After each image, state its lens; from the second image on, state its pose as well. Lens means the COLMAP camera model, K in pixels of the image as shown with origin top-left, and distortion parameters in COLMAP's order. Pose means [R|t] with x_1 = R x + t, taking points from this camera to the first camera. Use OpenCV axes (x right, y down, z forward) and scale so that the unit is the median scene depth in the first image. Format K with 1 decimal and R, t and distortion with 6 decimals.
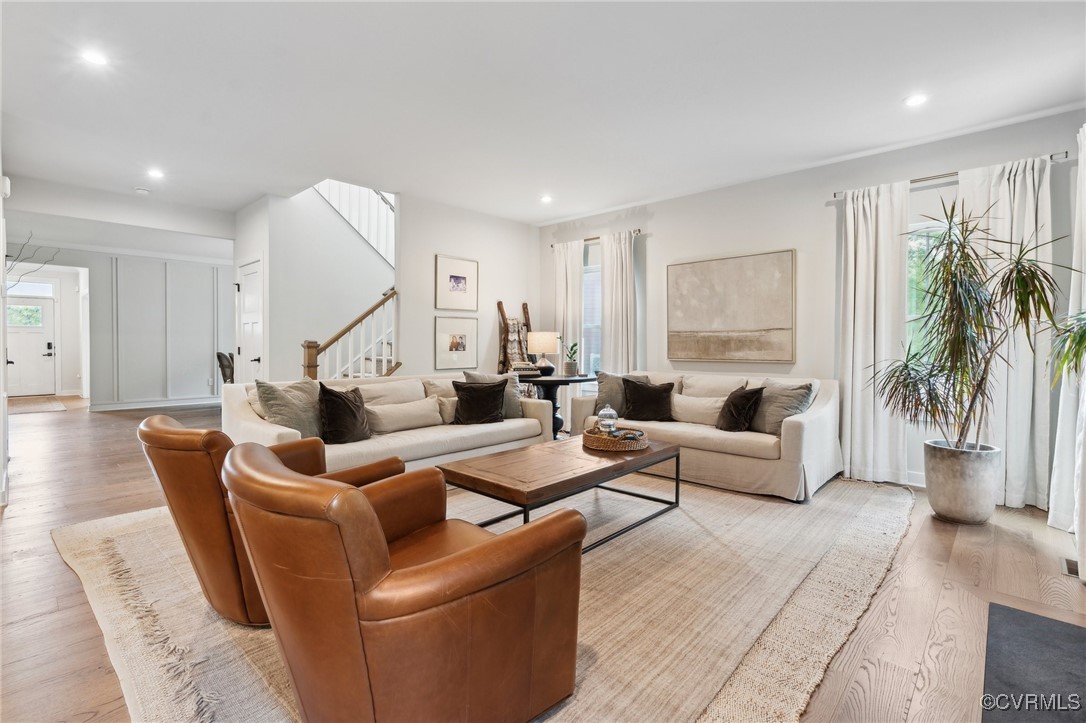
lens RADIAL K [[498.9, 0, 533.4], [0, 498.9, 349.3], [0, 0, 1]] dist [-0.004941, 0.000431]
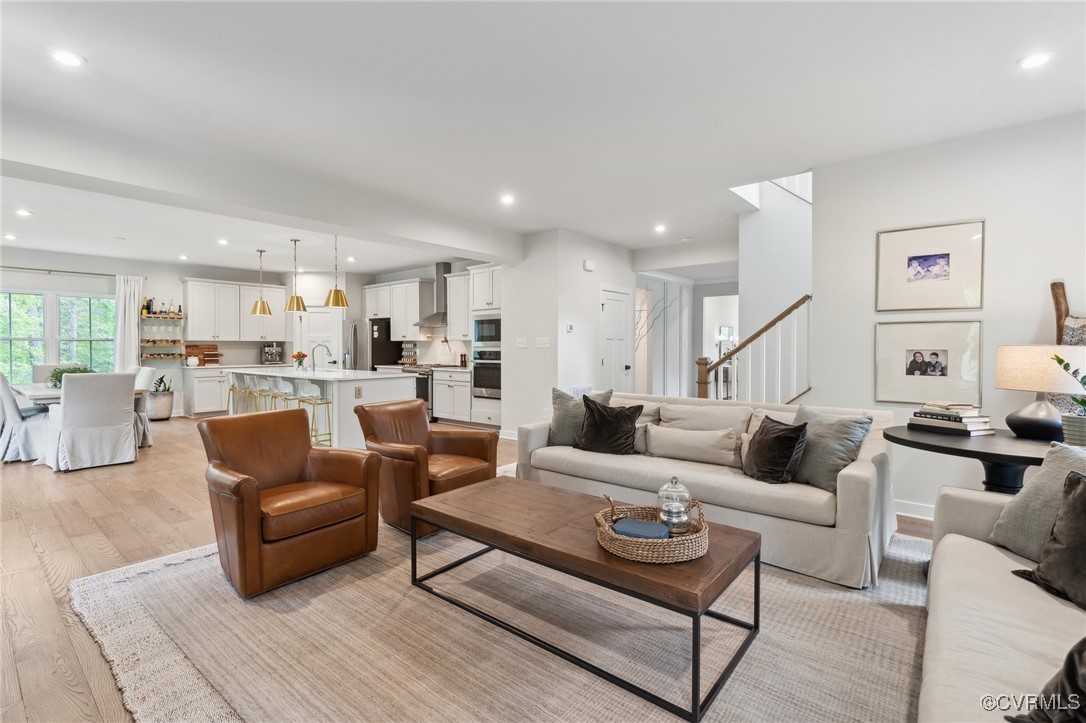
lens RADIAL K [[498.9, 0, 533.4], [0, 498.9, 349.3], [0, 0, 1]] dist [-0.004941, 0.000431]
pose [[0.051851, 0.001578, -0.998654, 0.530539], [-0.010459, 0.999945, 0.001037, -0.030100], [0.998600, 0.010391, 0.051865, 0.573063]]
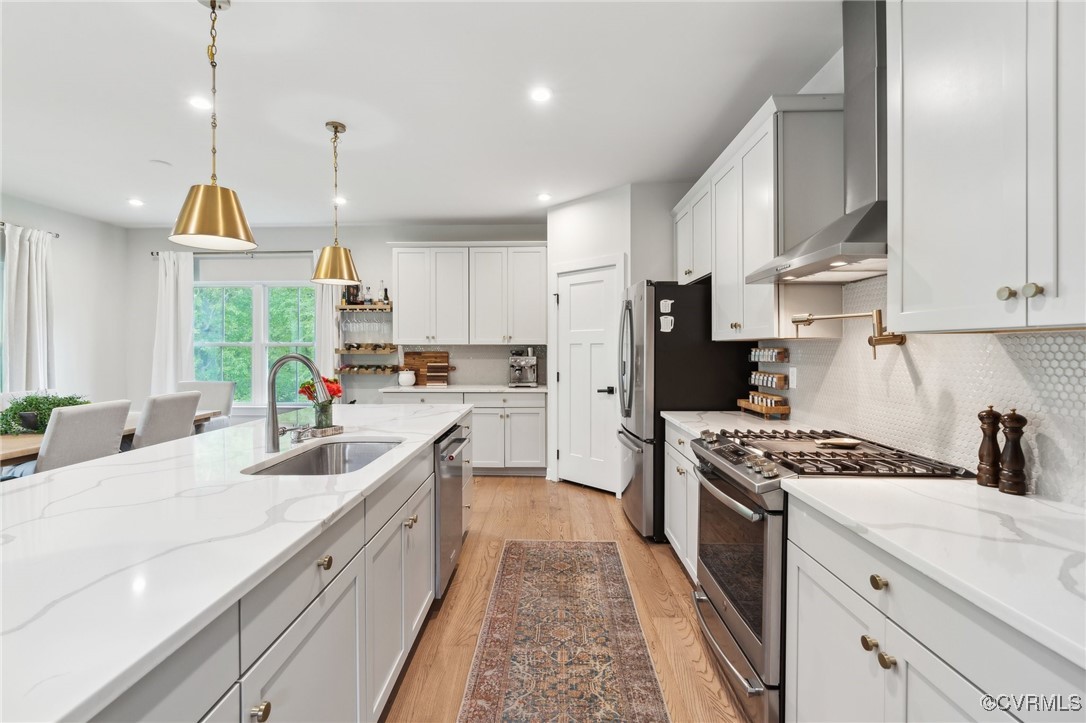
lens RADIAL K [[495.5, 0, 538.0], [0, 495.5, 353.5], [0, 0, 1]] dist [-0.002747, -0.000002]
pose [[-0.740786, 0.001429, -0.671740, -0.845754], [-0.009904, 0.999866, 0.013049, -0.045491], [0.671668, 0.016319, -0.740672, 0.448022]]
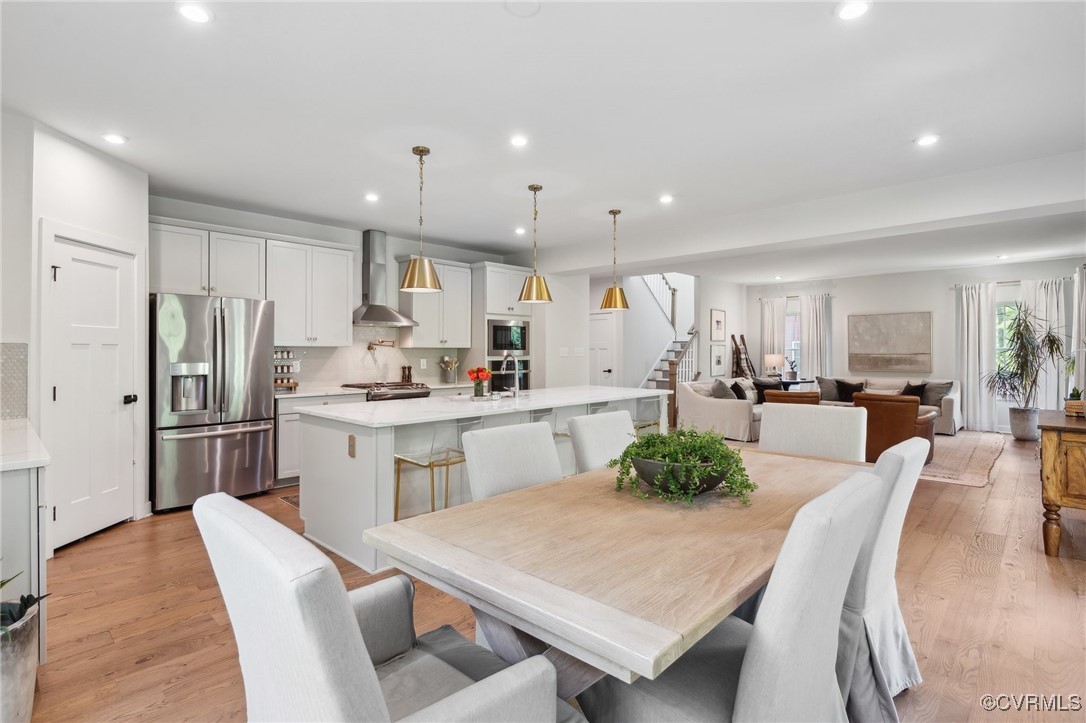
lens RADIAL K [[534.4, 0, 537.3], [0, 534.4, 347.8], [0, 0, 1]] dist [-0.000110, 0.000386]
pose [[0.999993, -0.003438, -0.001668, -0.914557], [0.003408, 0.999846, -0.017189, -0.031696], [0.001727, 0.017183, 0.999851, -0.969905]]
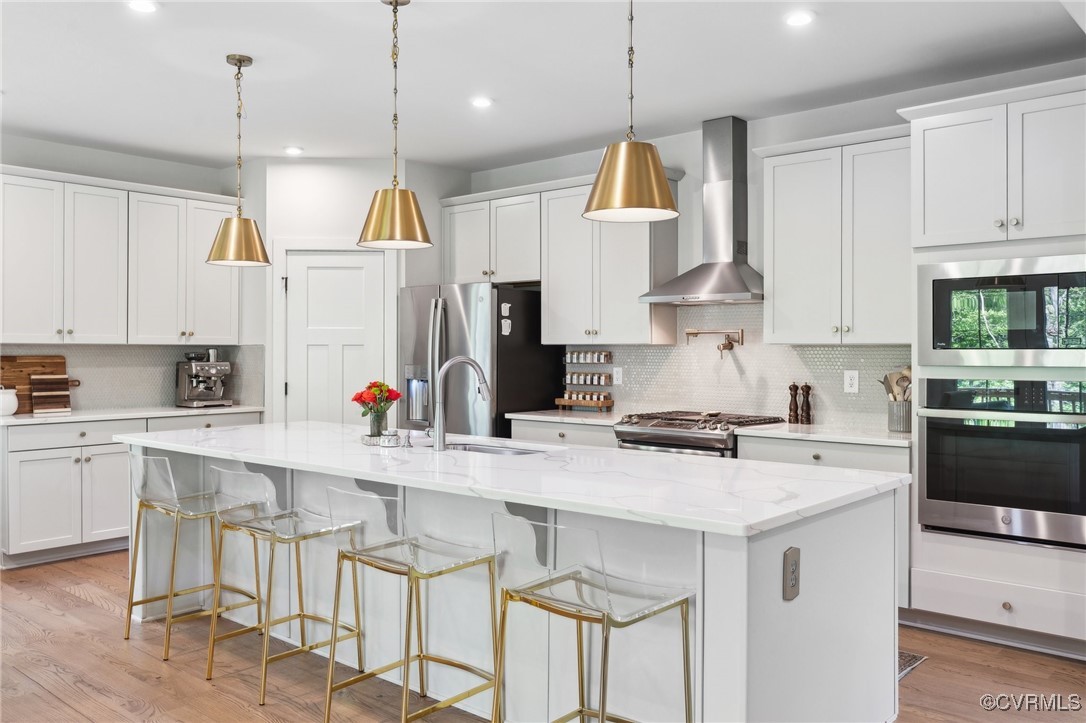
lens RADIAL K [[896.6, 0, 534.6], [0, 896.6, 347.6], [0, 0, 1]] dist [0.002495, 0.001269]
pose [[0.034379, -0.008393, -0.999374, -0.187577], [-0.011980, 0.999889, -0.008809, -0.040104], [0.999337, 0.012276, 0.034274, 0.058649]]
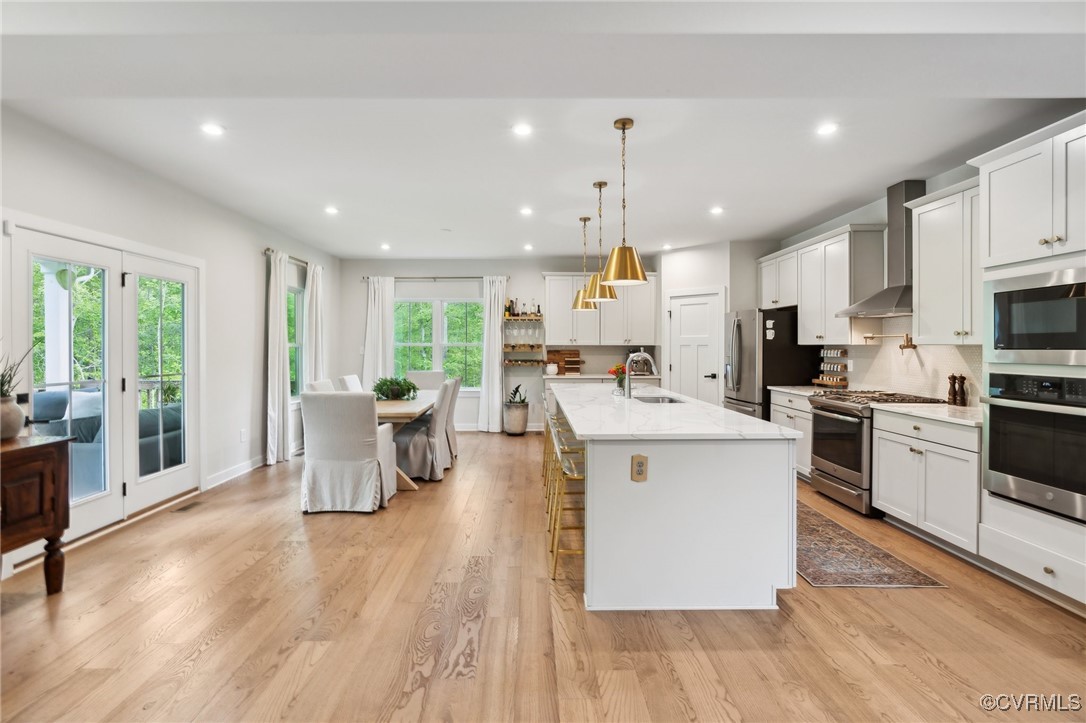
lens RADIAL K [[498.9, 0, 533.4], [0, 498.9, 349.3], [0, 0, 1]] dist [-0.004941, 0.000431]
pose [[-0.722340, -0.001041, -0.691538, -0.234290], [-0.011624, 0.999876, 0.010637, -0.050558], [0.691441, 0.015722, -0.722262, 0.518804]]
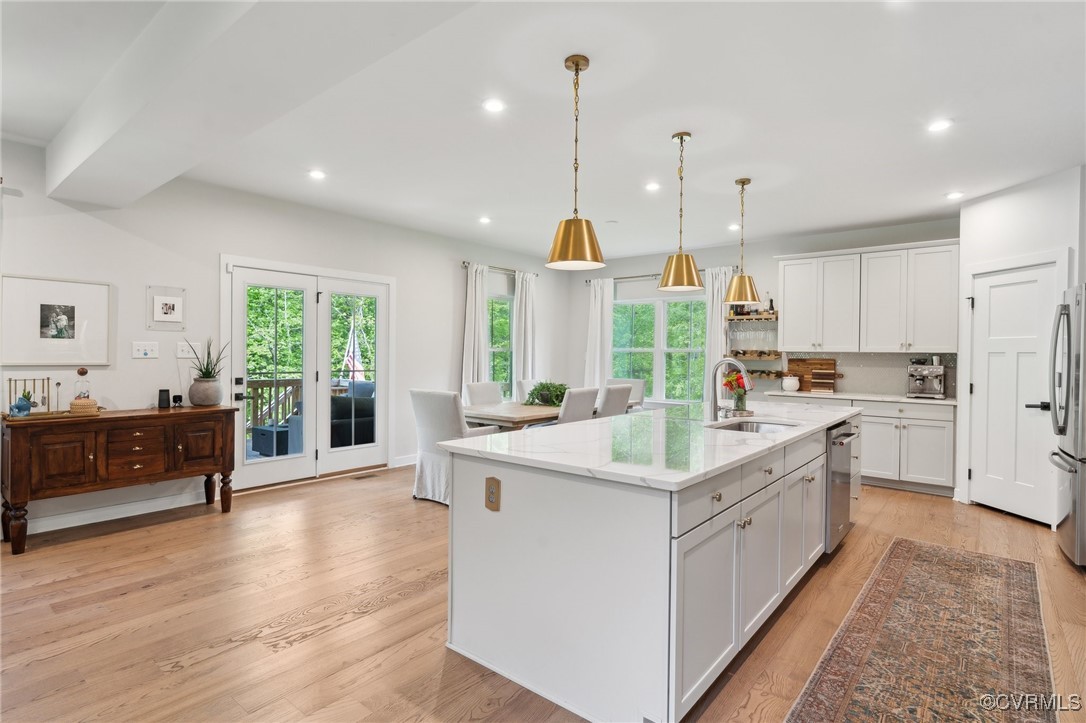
lens RADIAL K [[550.2, 0, 535.0], [0, 550.2, 358.4], [0, 0, 1]] dist [-0.002238, 0.002949]
pose [[-0.997667, -0.015720, -0.066433, -0.680693], [-0.017037, 0.999669, 0.019301, -0.046780], [0.066108, 0.020388, -0.997604, 0.688018]]
